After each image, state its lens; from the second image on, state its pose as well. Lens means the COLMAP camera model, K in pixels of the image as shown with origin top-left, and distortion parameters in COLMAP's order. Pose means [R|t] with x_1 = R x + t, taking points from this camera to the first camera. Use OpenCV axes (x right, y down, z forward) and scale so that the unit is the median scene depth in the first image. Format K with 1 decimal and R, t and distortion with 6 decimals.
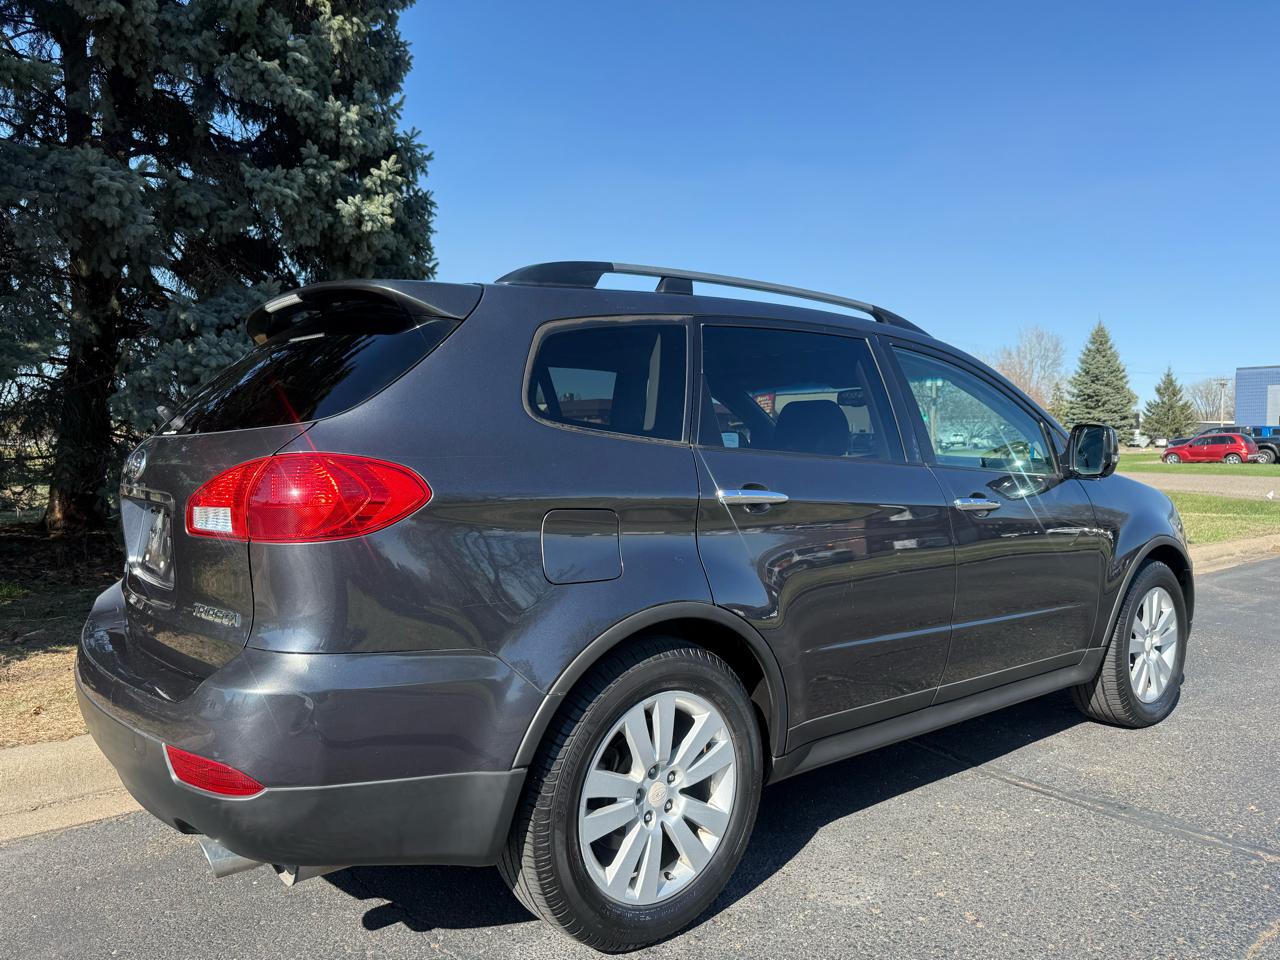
lens RADIAL K [[914.3, 0, 638.1], [0, 914.3, 484.7], [0, 0, 1]] dist [0.012990, -0.018480]
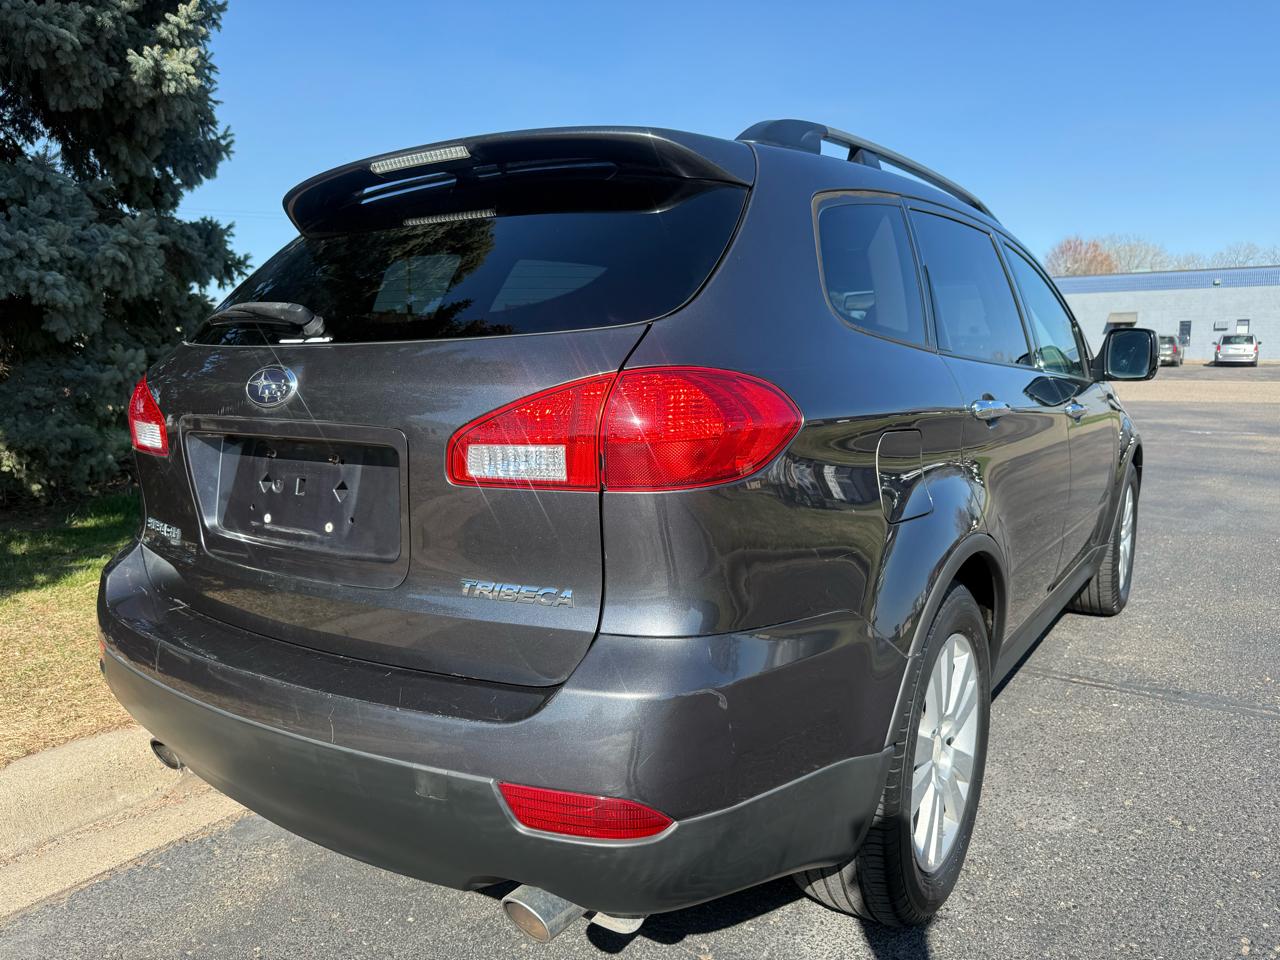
lens RADIAL K [[914.3, 0, 638.9], [0, 914.3, 492.8], [0, 0, 1]] dist [0.012990, -0.018480]
pose [[0.957642, -0.054541, 0.282750, -0.162237], [0.025012, 0.993943, 0.107015, -0.003355], [-0.286874, -0.095410, 0.953205, 0.085462]]
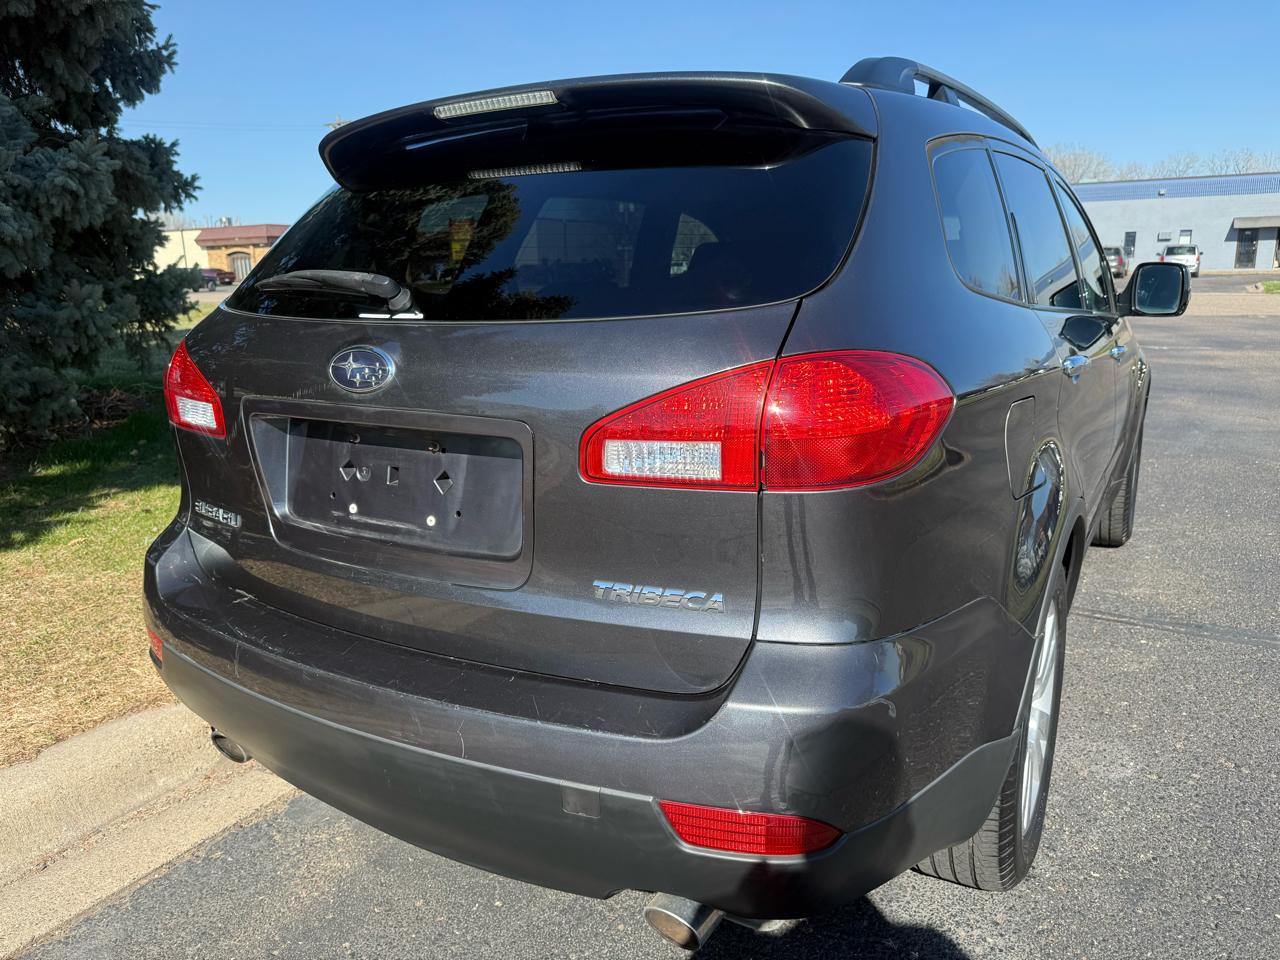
lens RADIAL K [[914.3, 0, 641.3], [0, 914.3, 488.8], [0, 0, 1]] dist [0.012990, -0.018480]
pose [[0.938082, -0.101264, 0.331281, -0.196744], [0.037413, 0.980342, 0.193724, -0.019186], [-0.344386, -0.169334, 0.923431, 0.115015]]
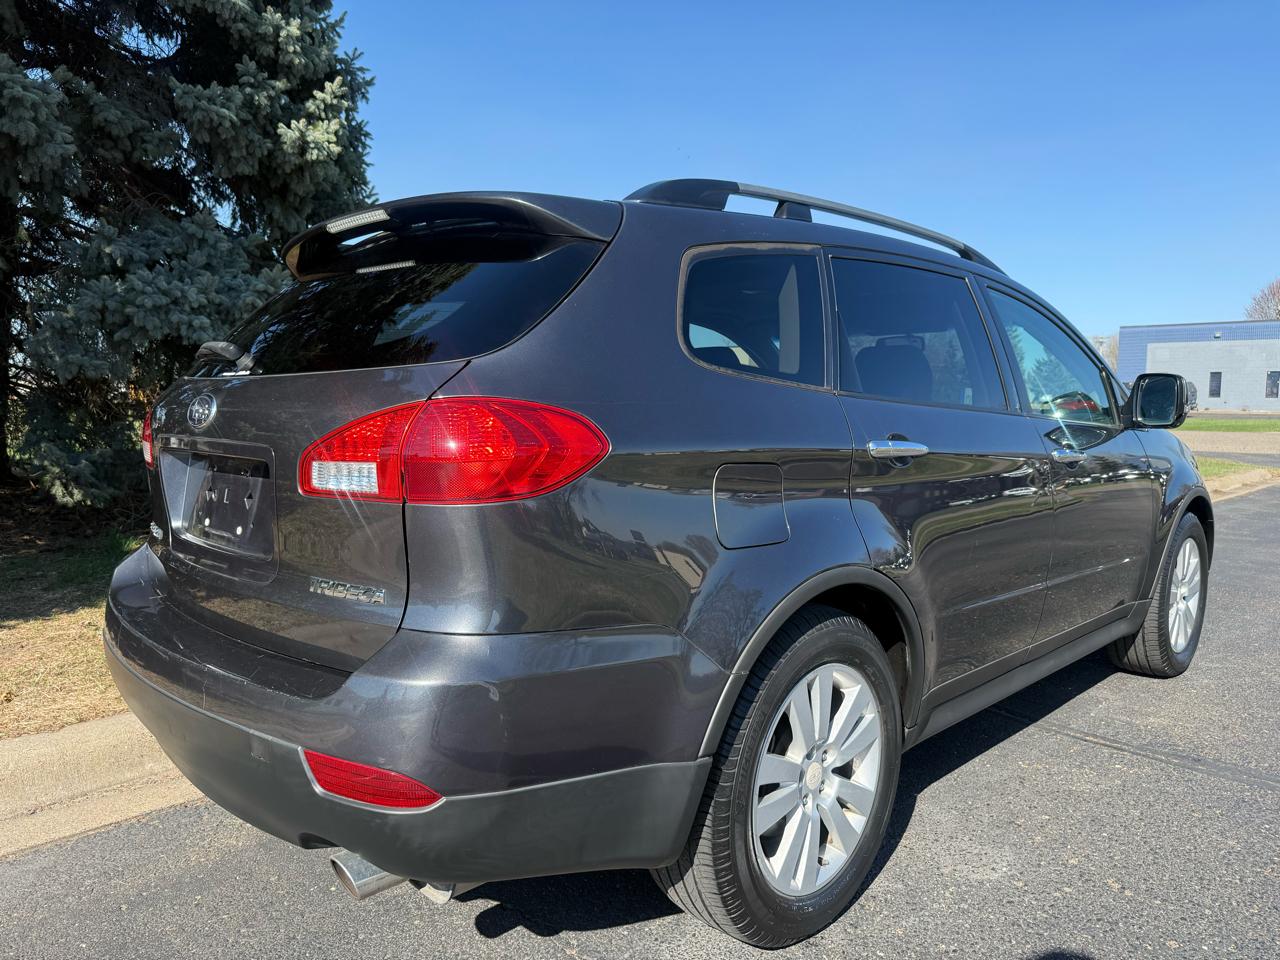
lens RADIAL K [[914.3, 0, 638.4], [0, 914.3, 488.1], [0, 0, 1]] dist [0.012990, -0.018480]
pose [[0.993990, -0.007832, 0.109190, -0.082193], [0.001906, 0.998525, 0.054268, 0.001035], [-0.109454, -0.053734, 0.992538, 0.042807]]
